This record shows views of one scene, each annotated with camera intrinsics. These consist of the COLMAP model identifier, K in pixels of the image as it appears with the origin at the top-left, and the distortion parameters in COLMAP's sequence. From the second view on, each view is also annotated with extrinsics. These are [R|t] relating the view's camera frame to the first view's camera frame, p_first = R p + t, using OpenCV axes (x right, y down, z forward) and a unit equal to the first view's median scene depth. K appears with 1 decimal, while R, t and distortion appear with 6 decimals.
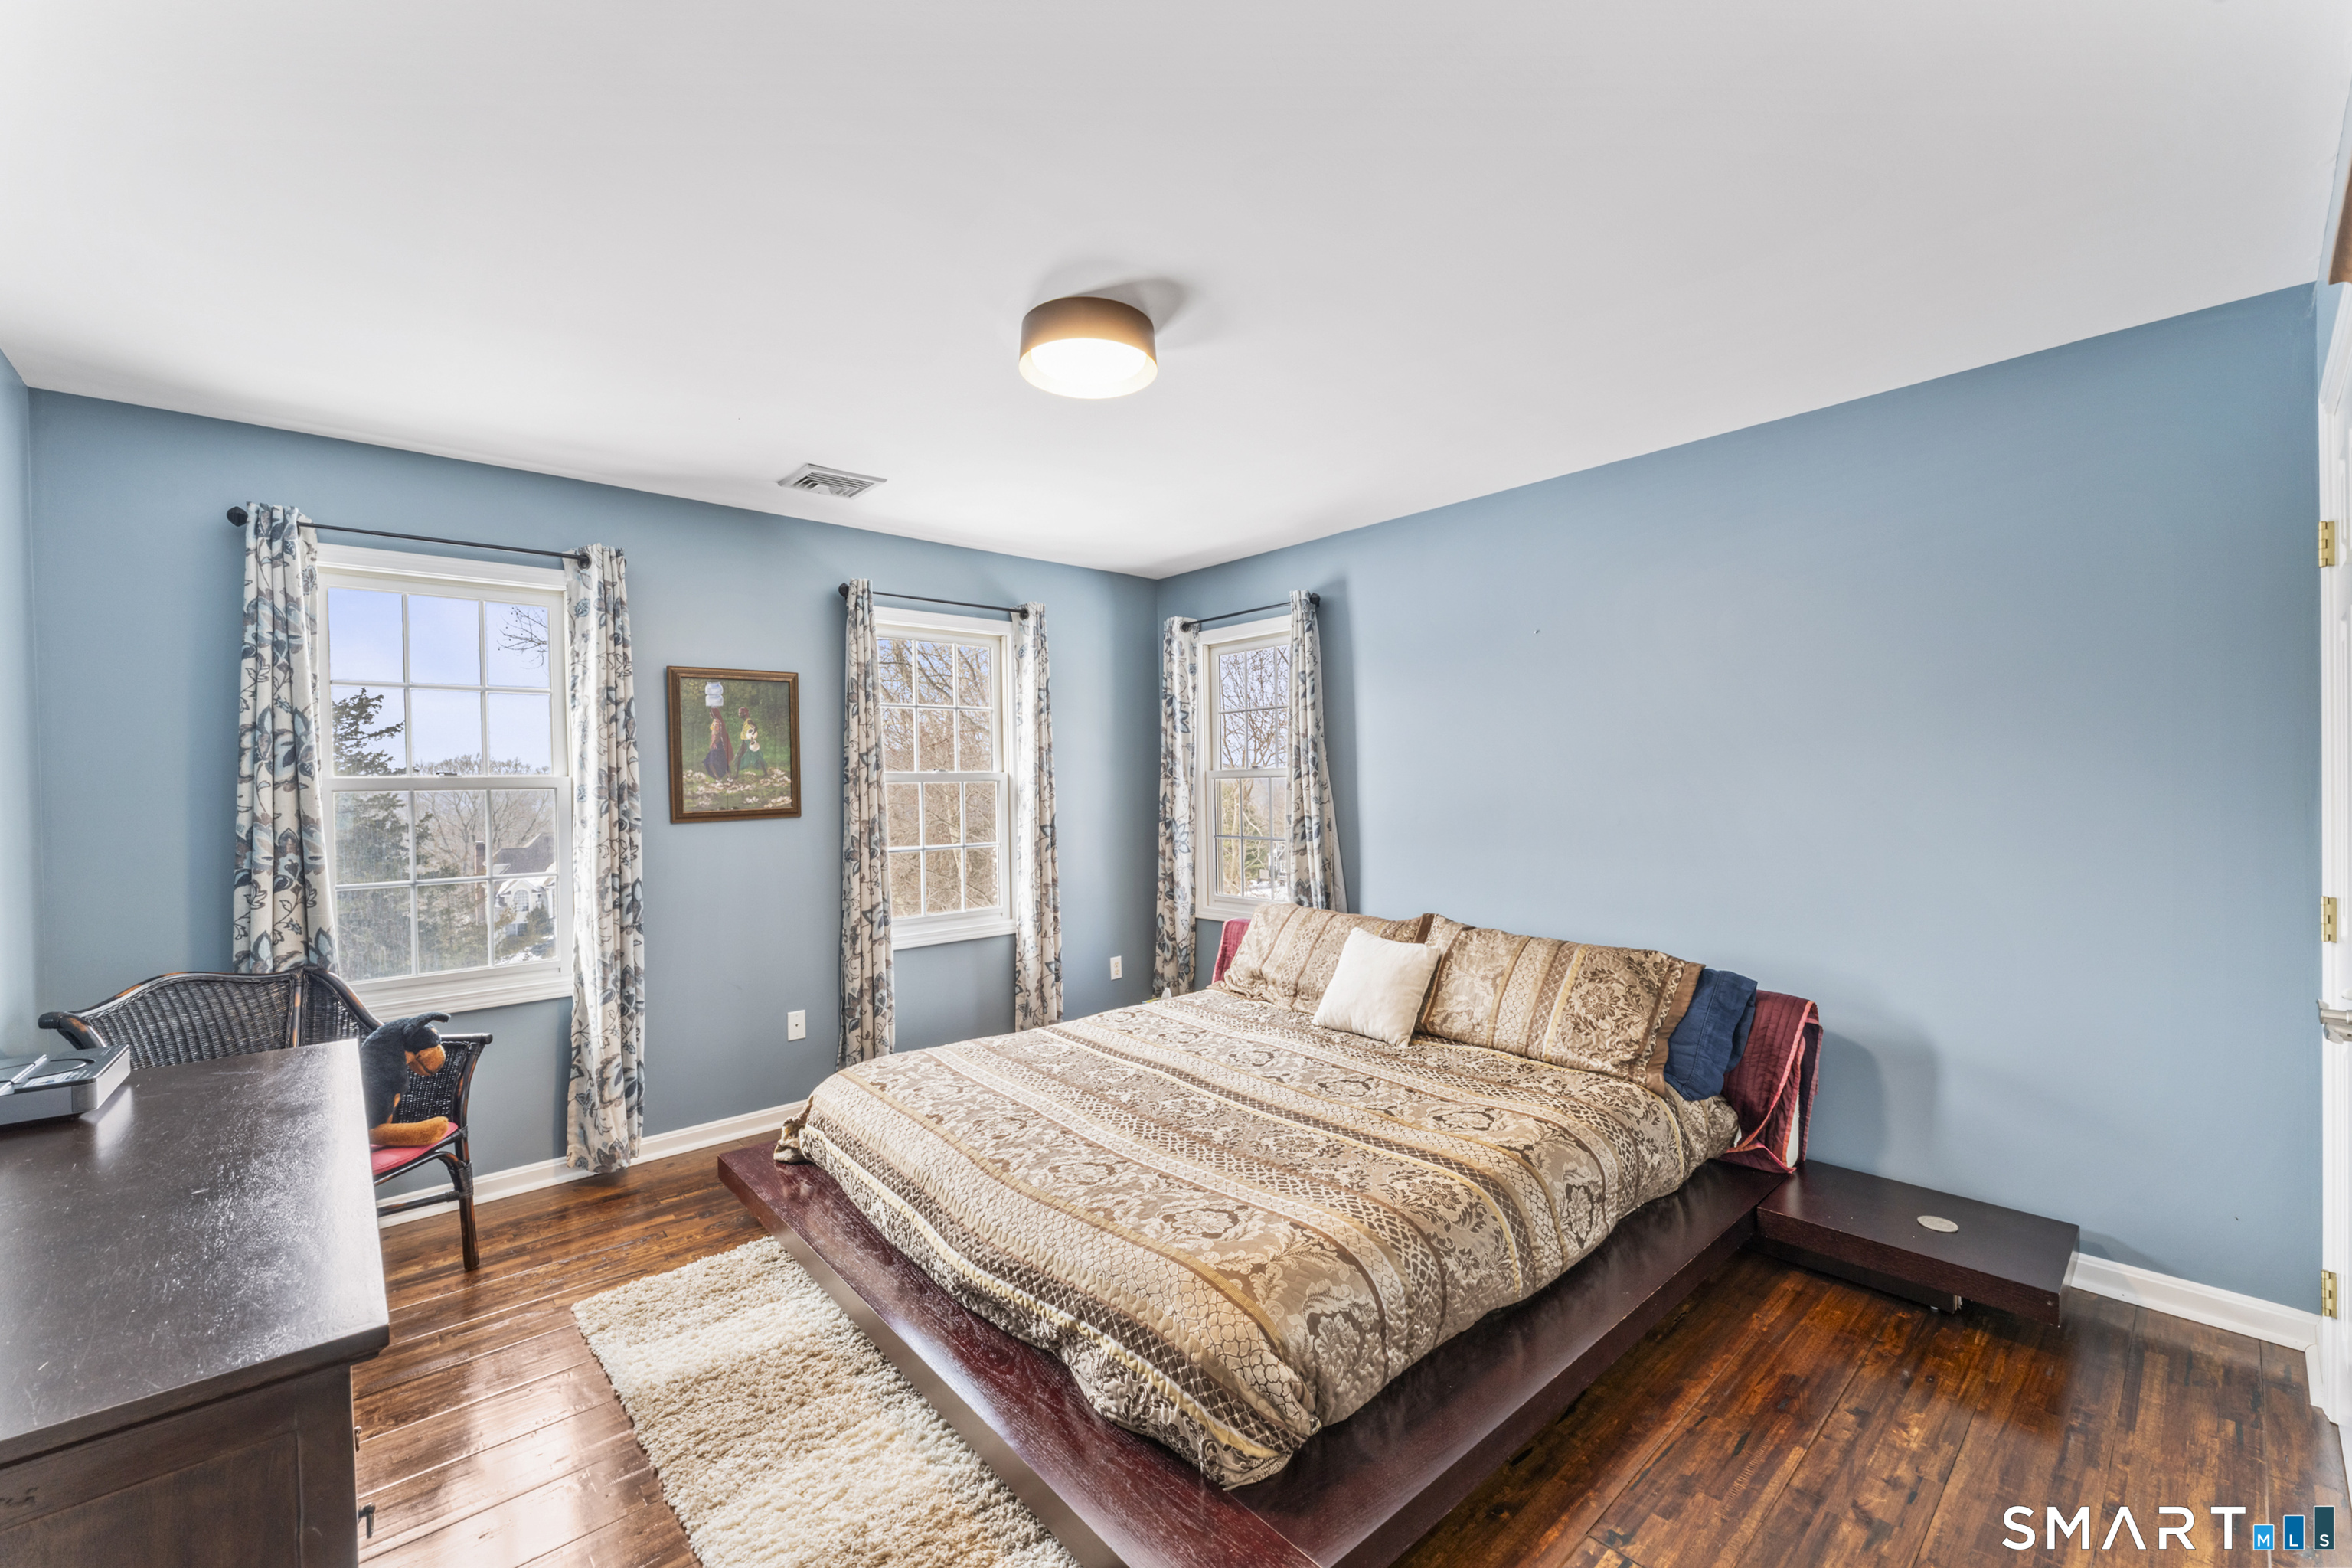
lens RADIAL K [[948.3, 0, 1170.8], [0, 948.3, 782.5], [0, 0, 1]] dist [-0.001288, 0.000449]
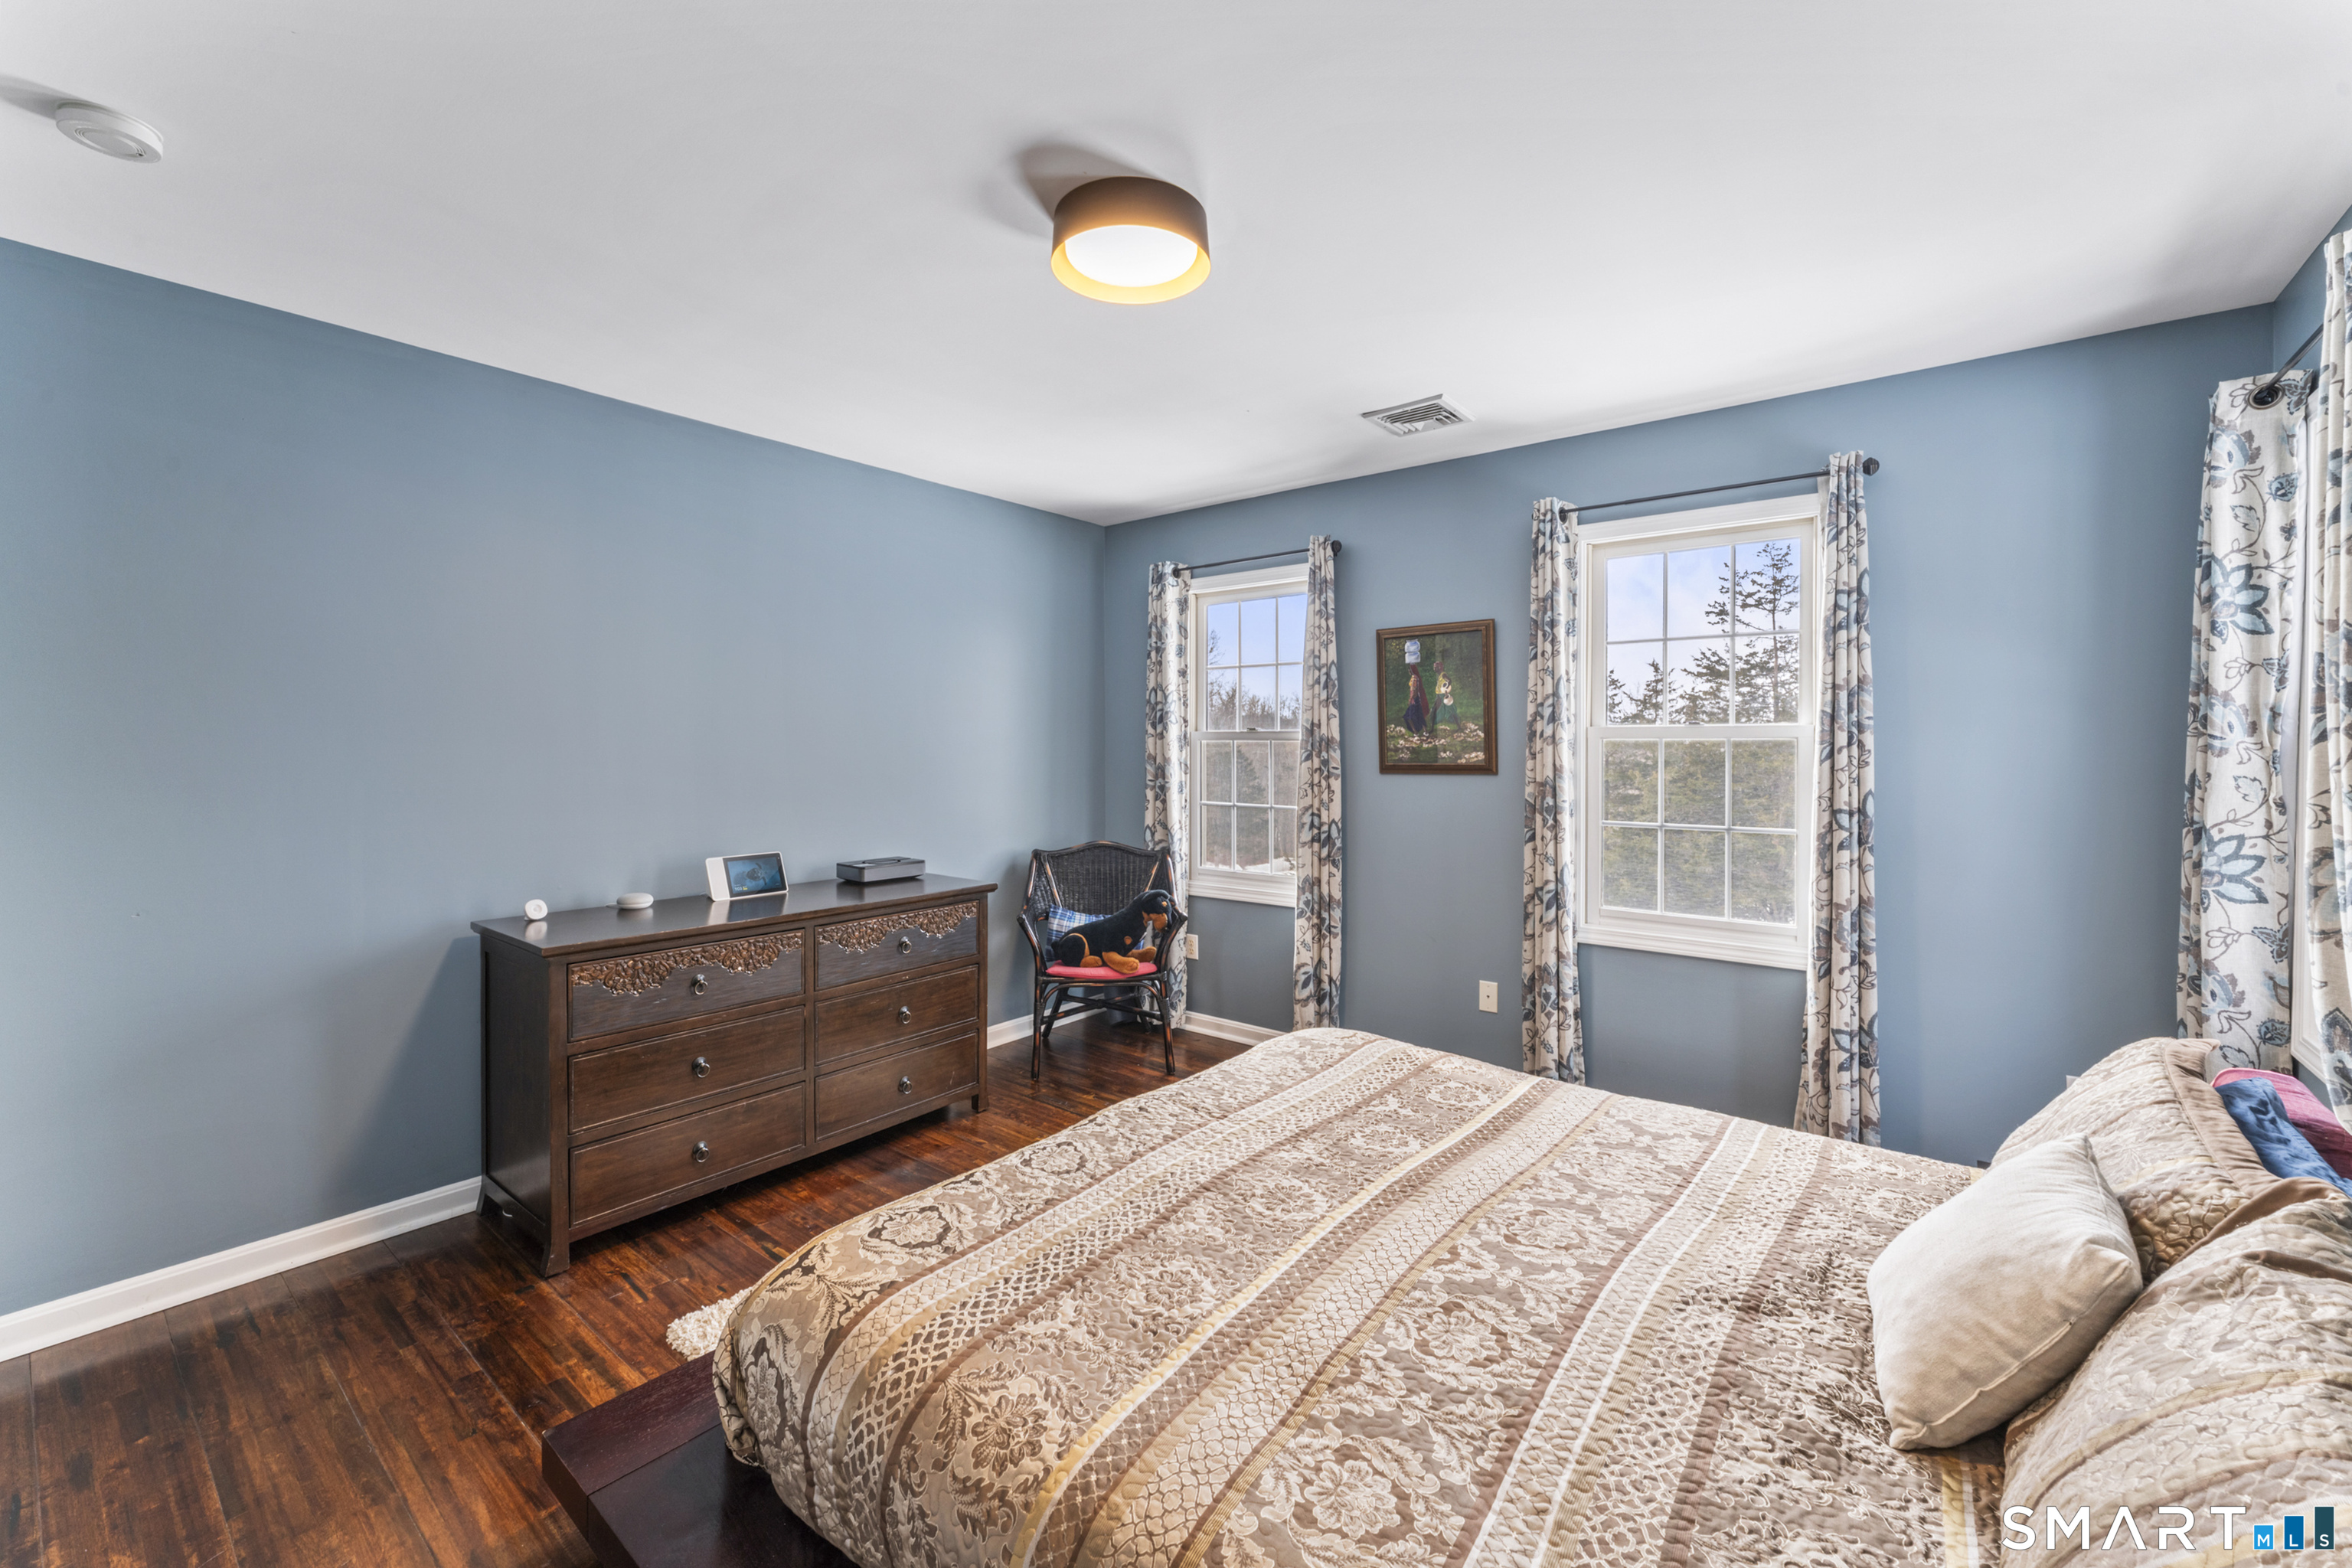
lens RADIAL K [[948.3, 0, 1167.7], [0, 948.3, 749.9], [0, 0, 1]] dist [-0.001288, 0.000449]
pose [[0.167308, 0.023961, -0.985613, 0.528723], [-0.004241, 0.999713, 0.023584, -0.009169], [0.985896, 0.000235, 0.167362, 0.599769]]
